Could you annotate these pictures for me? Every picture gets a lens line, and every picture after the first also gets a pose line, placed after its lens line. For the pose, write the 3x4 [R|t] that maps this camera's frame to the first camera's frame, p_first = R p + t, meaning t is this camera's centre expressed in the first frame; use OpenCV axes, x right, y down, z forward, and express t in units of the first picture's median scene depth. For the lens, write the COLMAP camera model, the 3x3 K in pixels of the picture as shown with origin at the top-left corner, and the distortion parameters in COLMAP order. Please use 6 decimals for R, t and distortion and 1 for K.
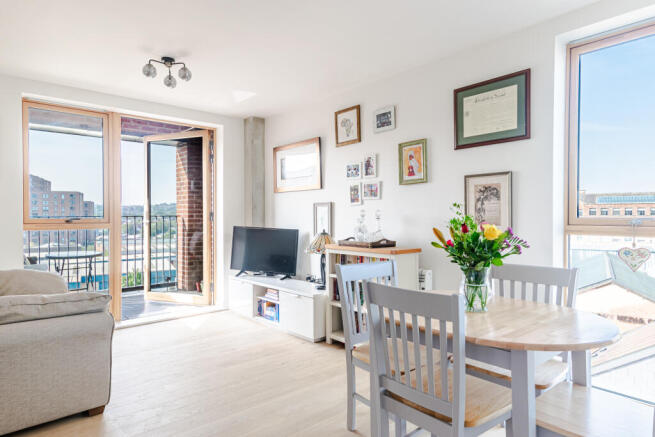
lens RADIAL K [[404.0, 0, 331.8], [0, 404.0, 218.4], [0, 0, 1]] dist [0.035260, 0.000901]
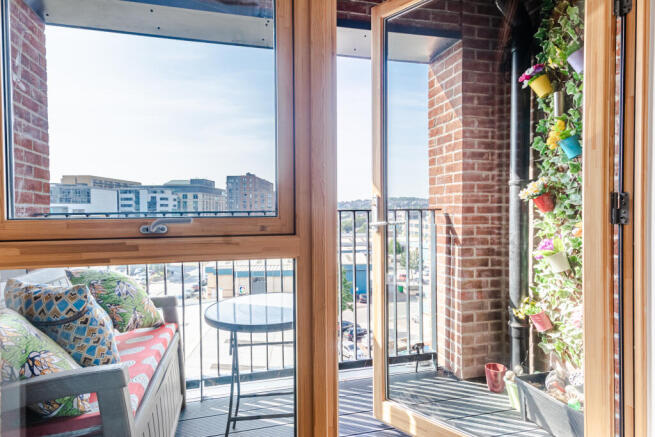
lens RADIAL K [[404.0, 0, 331.8], [0, 404.0, 218.4], [0, 0, 1]] dist [0.035260, 0.000901]
pose [[0.896955, 0.001753, -0.442118, -0.283016], [0.003658, 0.999928, 0.011386, -0.001406], [0.442106, -0.011830, 0.896885, 0.536426]]
